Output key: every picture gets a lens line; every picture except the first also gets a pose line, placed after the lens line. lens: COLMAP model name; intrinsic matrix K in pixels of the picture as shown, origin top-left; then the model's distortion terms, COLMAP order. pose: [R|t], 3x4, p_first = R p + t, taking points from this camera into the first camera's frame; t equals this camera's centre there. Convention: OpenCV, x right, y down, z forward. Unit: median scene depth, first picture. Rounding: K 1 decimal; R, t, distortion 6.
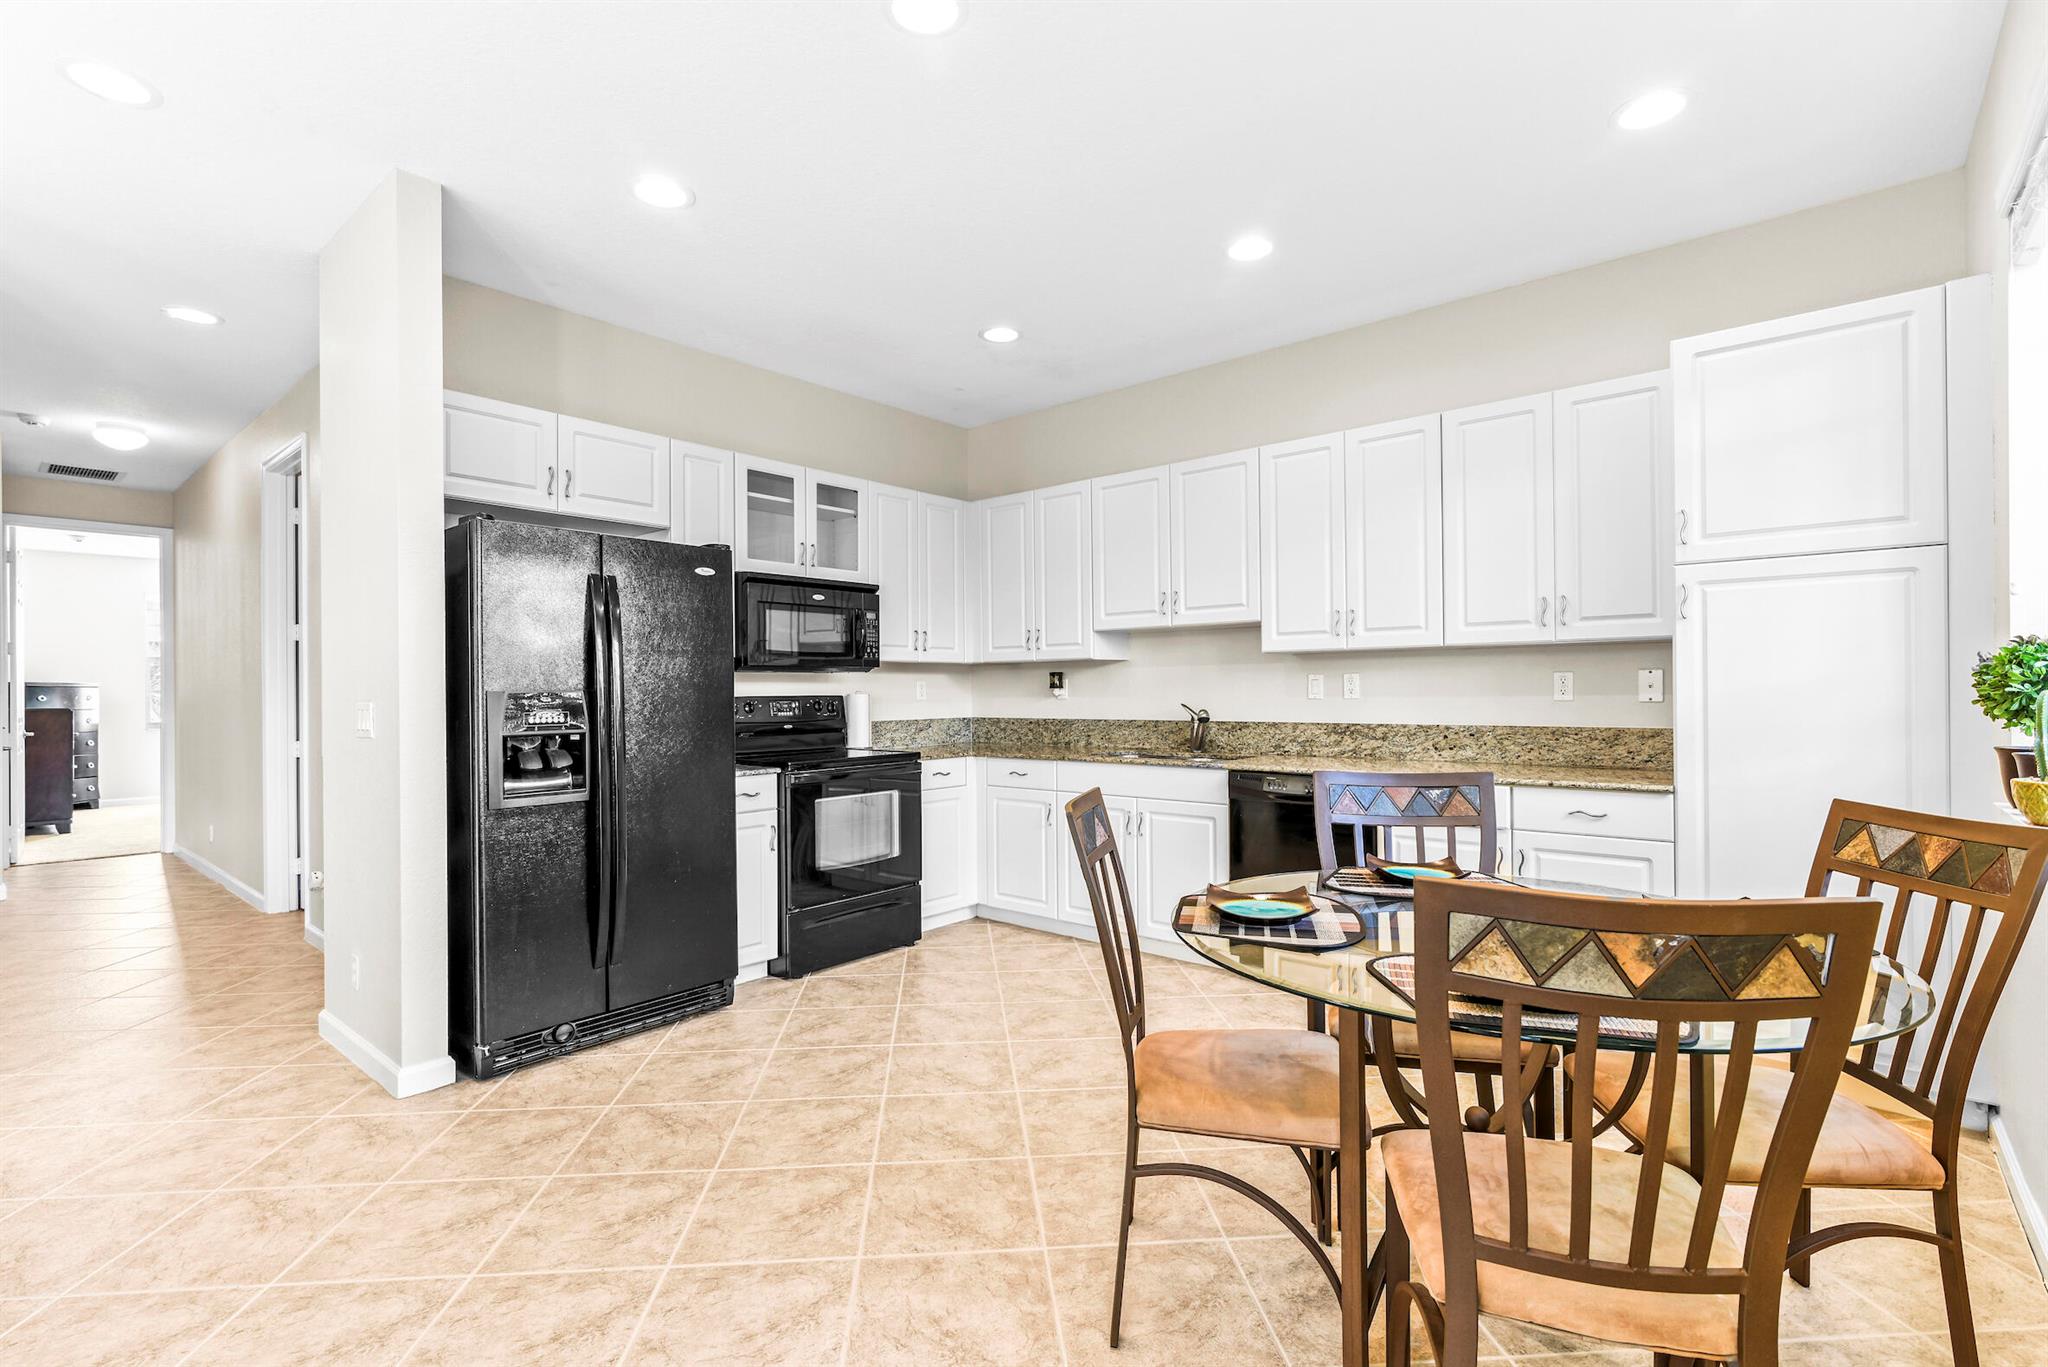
lens RADIAL K [[933.8, 0, 1017.6], [0, 933.8, 689.1], [0, 0, 1]] dist [0.000264, -0.000264]
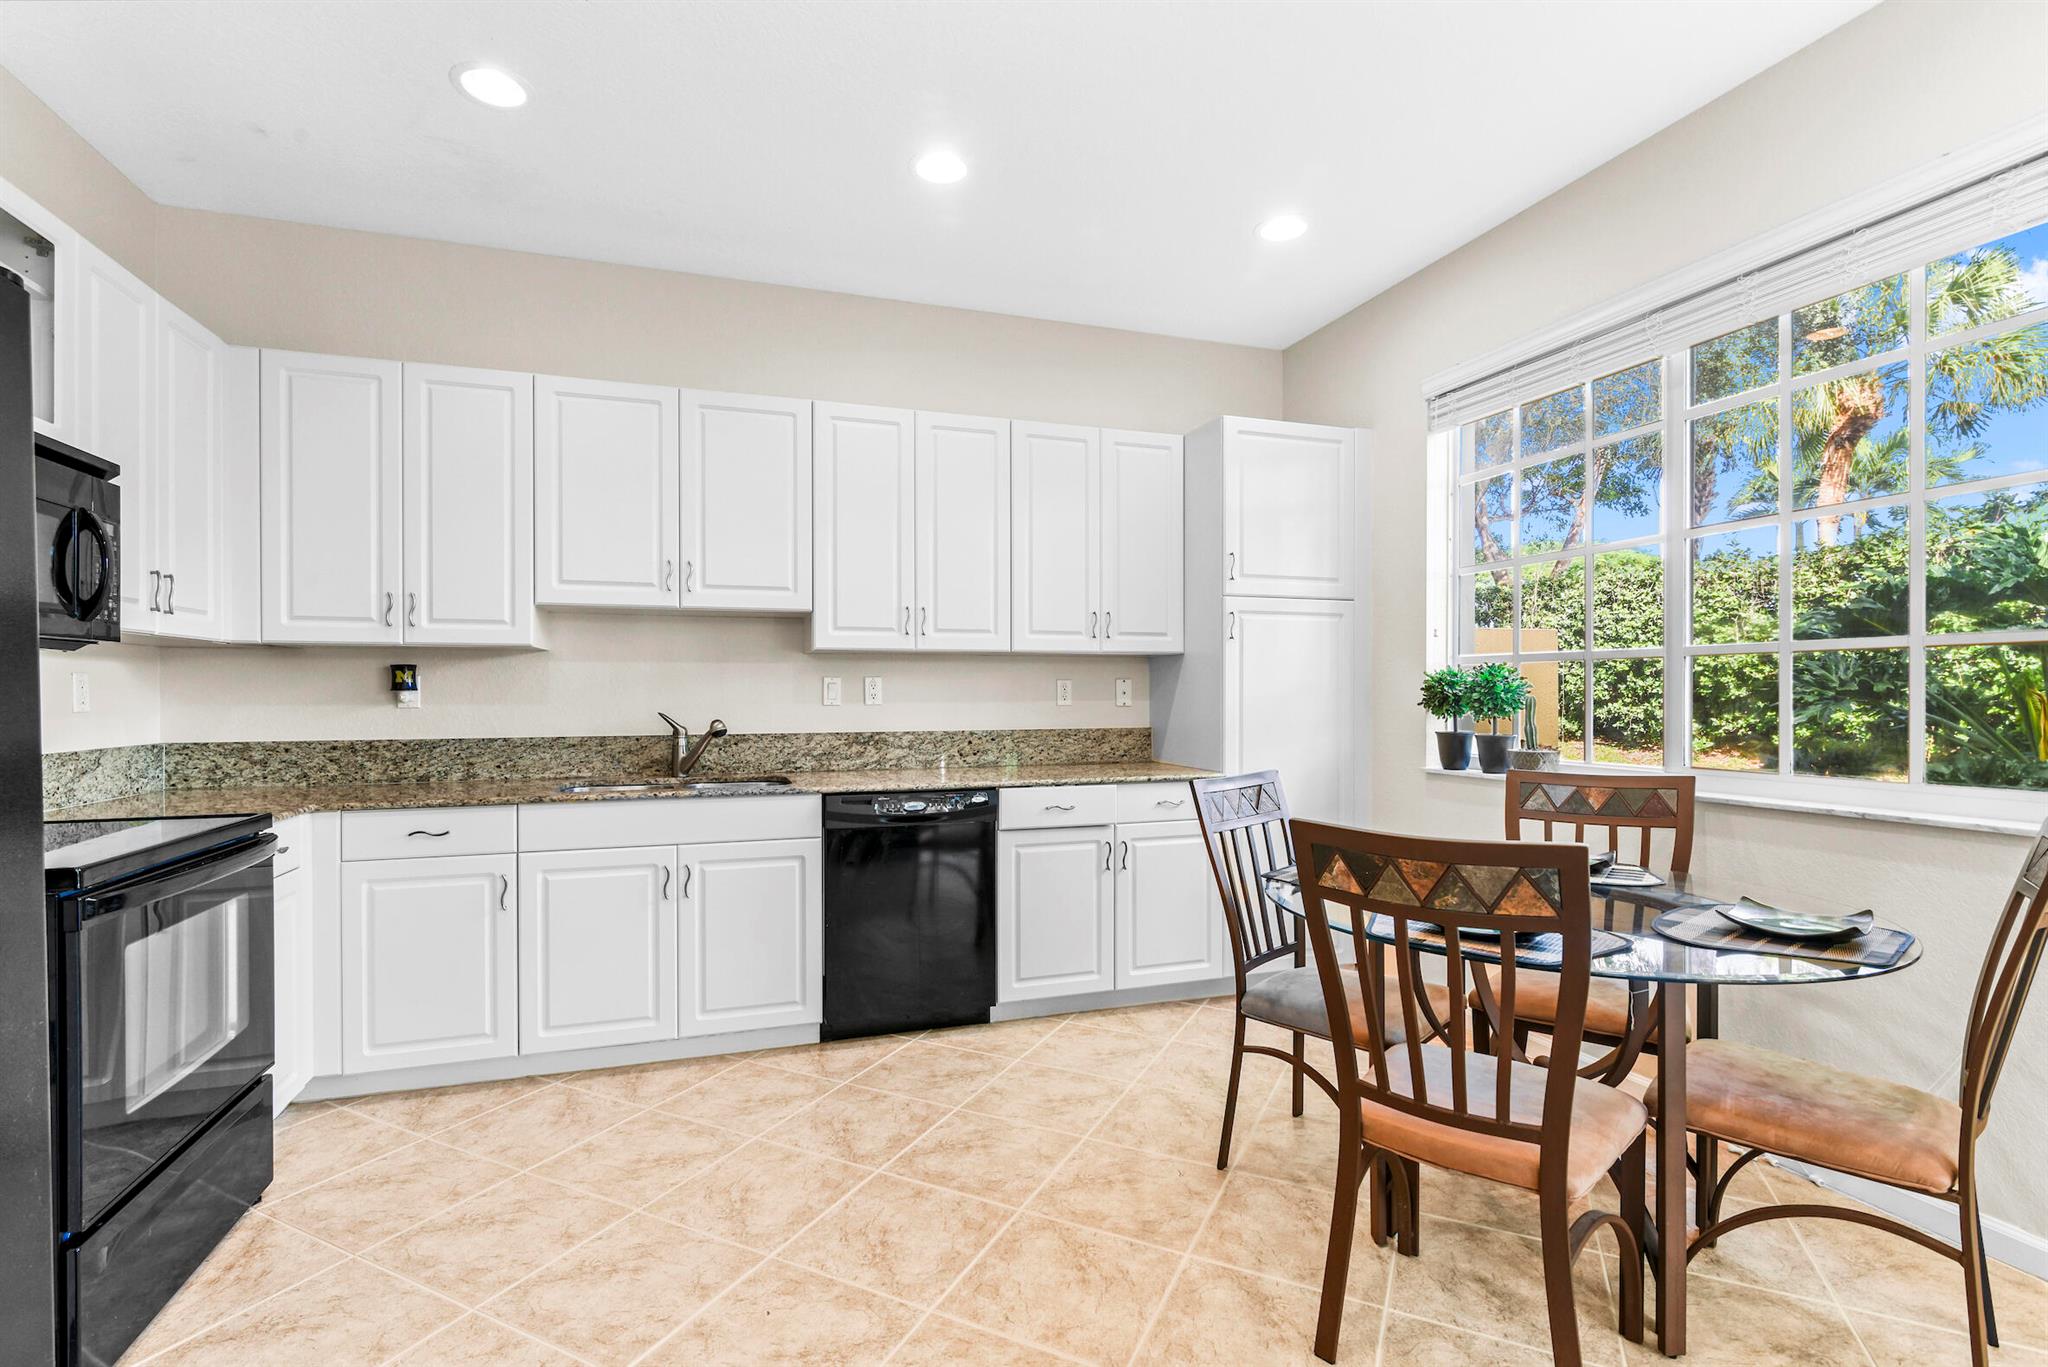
lens RADIAL K [[937.4, 0, 1011.6], [0, 937.4, 699.1], [0, 0, 1]] dist [-0.002375, -0.000159]
pose [[0.509596, 0.001512, 0.860413, -0.360094], [-0.003160, 0.999995, 0.000114, 0.004215], [-0.860408, -0.002777, 0.509598, 0.421707]]
